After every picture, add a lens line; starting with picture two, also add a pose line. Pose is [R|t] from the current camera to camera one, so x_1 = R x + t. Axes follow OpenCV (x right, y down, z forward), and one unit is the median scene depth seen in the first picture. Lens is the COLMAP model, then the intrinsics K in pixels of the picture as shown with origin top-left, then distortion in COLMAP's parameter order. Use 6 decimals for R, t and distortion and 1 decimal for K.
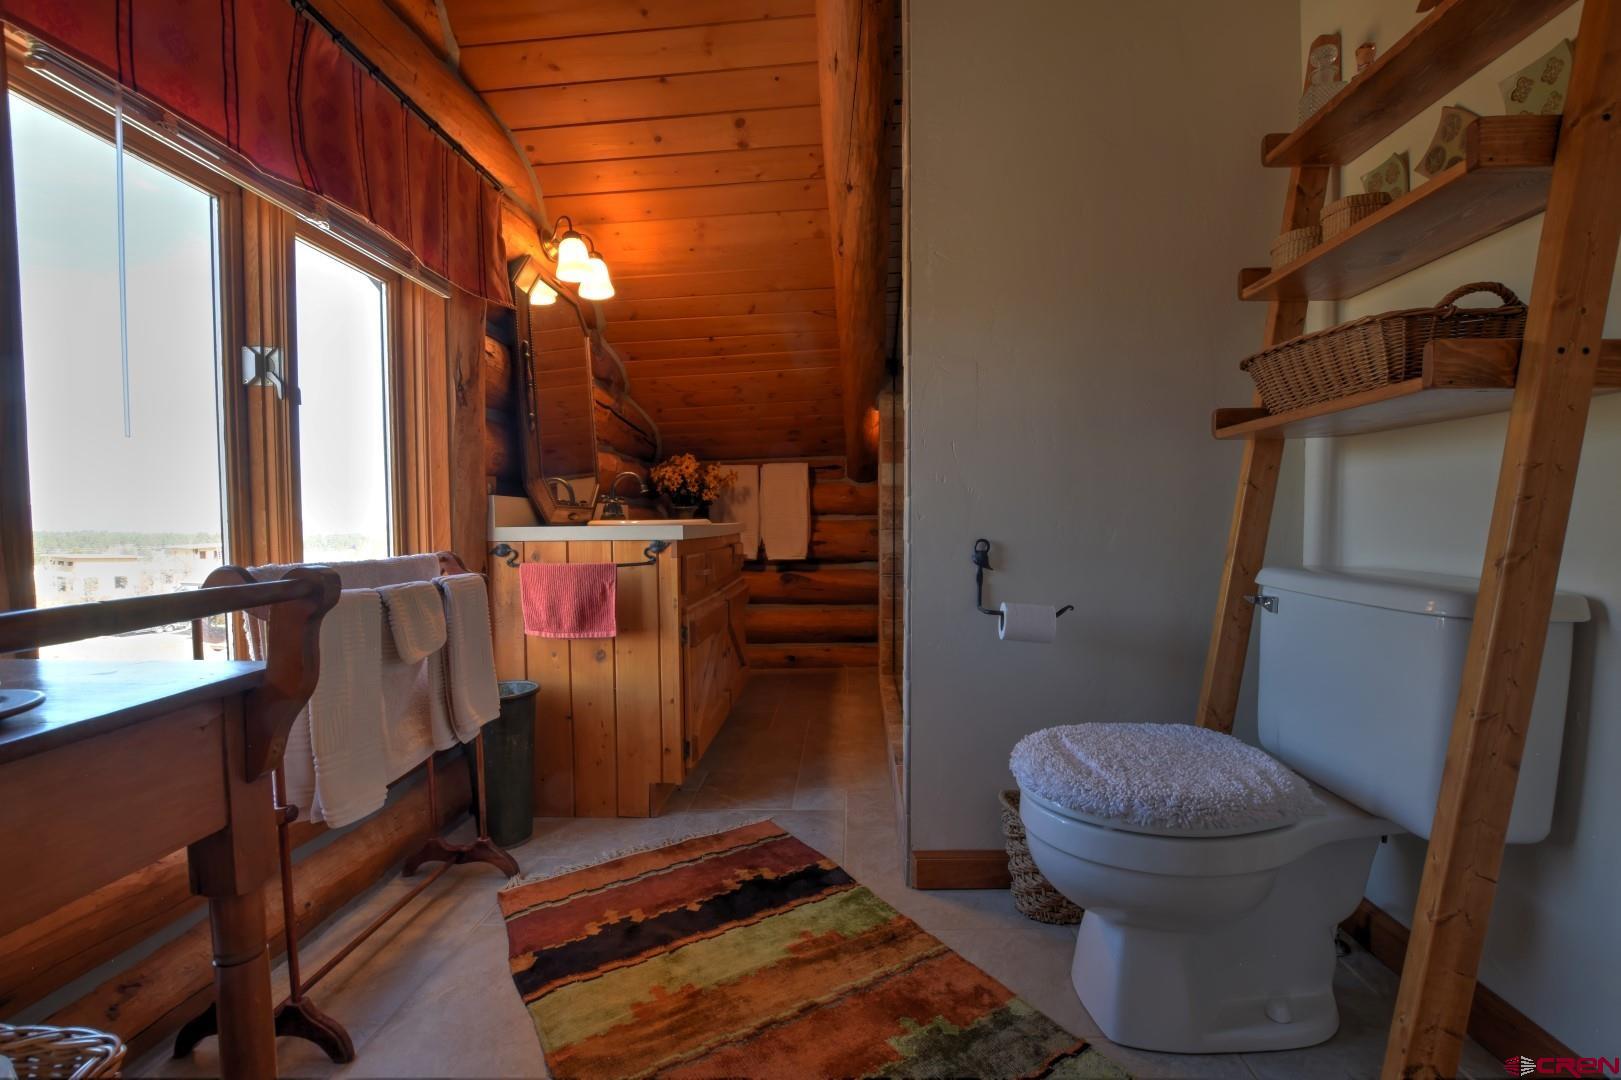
lens RADIAL K [[718.3, 0, 812.2], [0, 718.3, 548.8], [0, 0, 1]] dist [-0.035230, 0.004447]
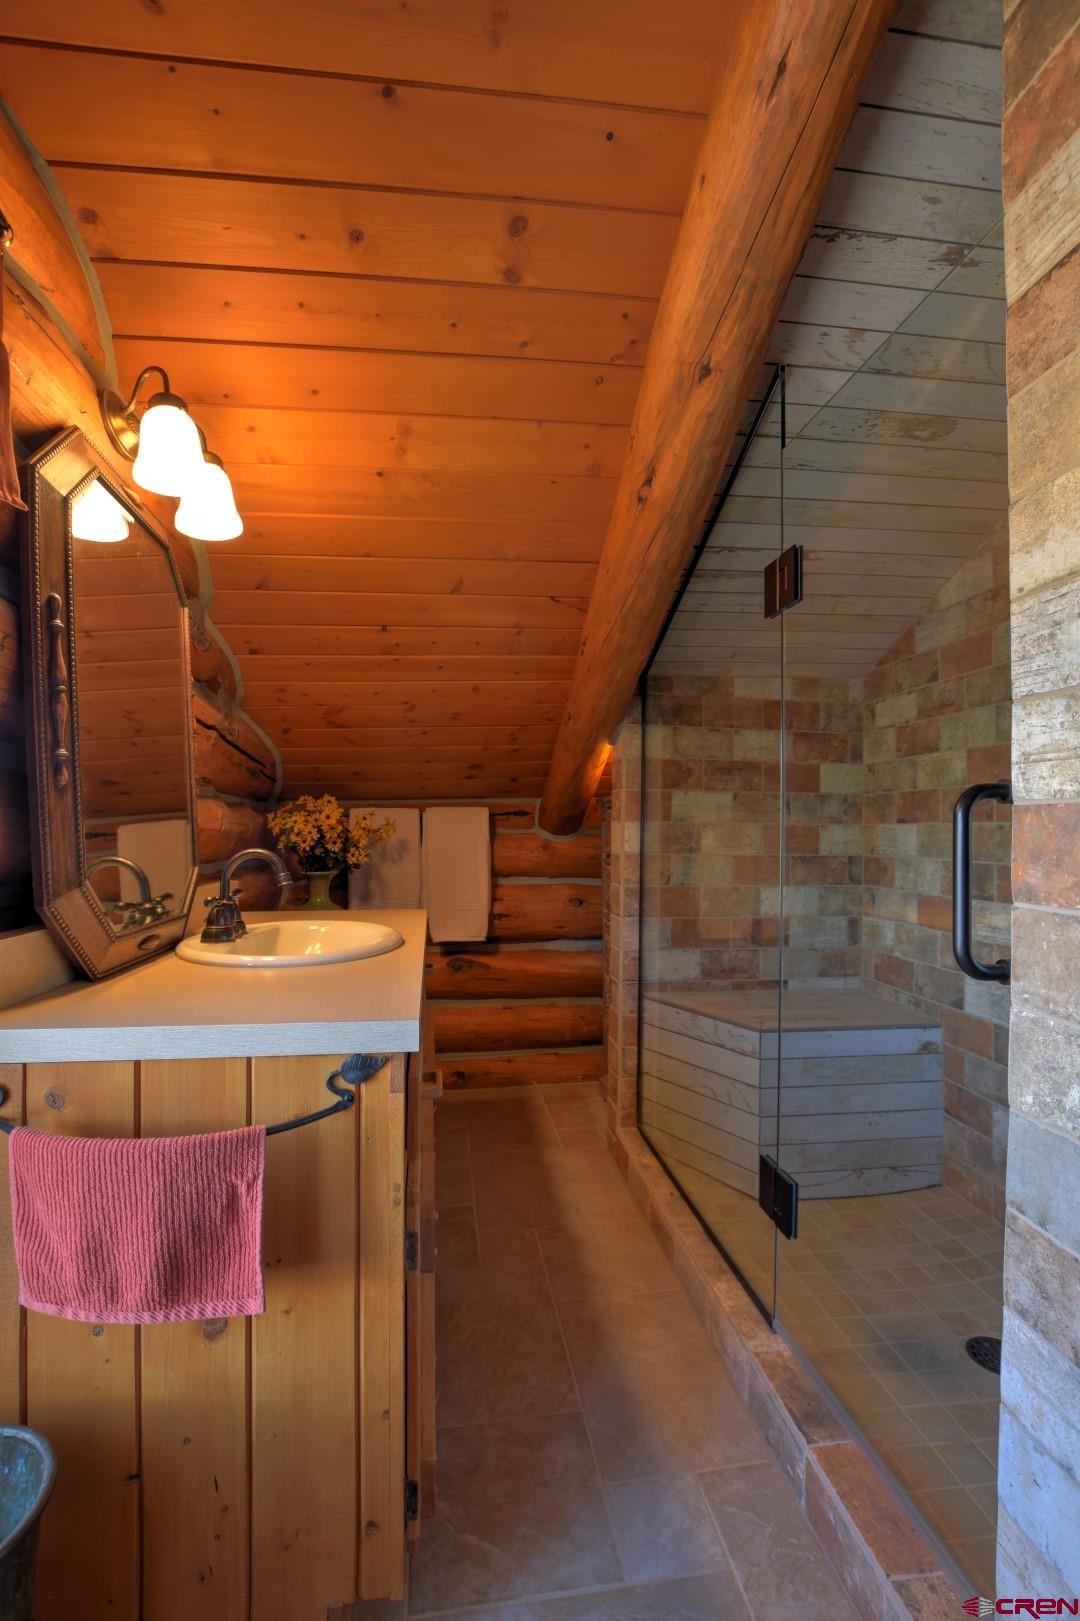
lens RADIAL K [[718.3, 0, 536.5], [0, 718.3, 818.4], [0, 0, 1]] dist [-0.035230, 0.004447]
pose [[0.981780, 0.018056, 0.189161, -0.140597], [-0.006979, 0.998230, -0.059063, -0.094982], [-0.189893, 0.056667, 0.980168, 0.391689]]
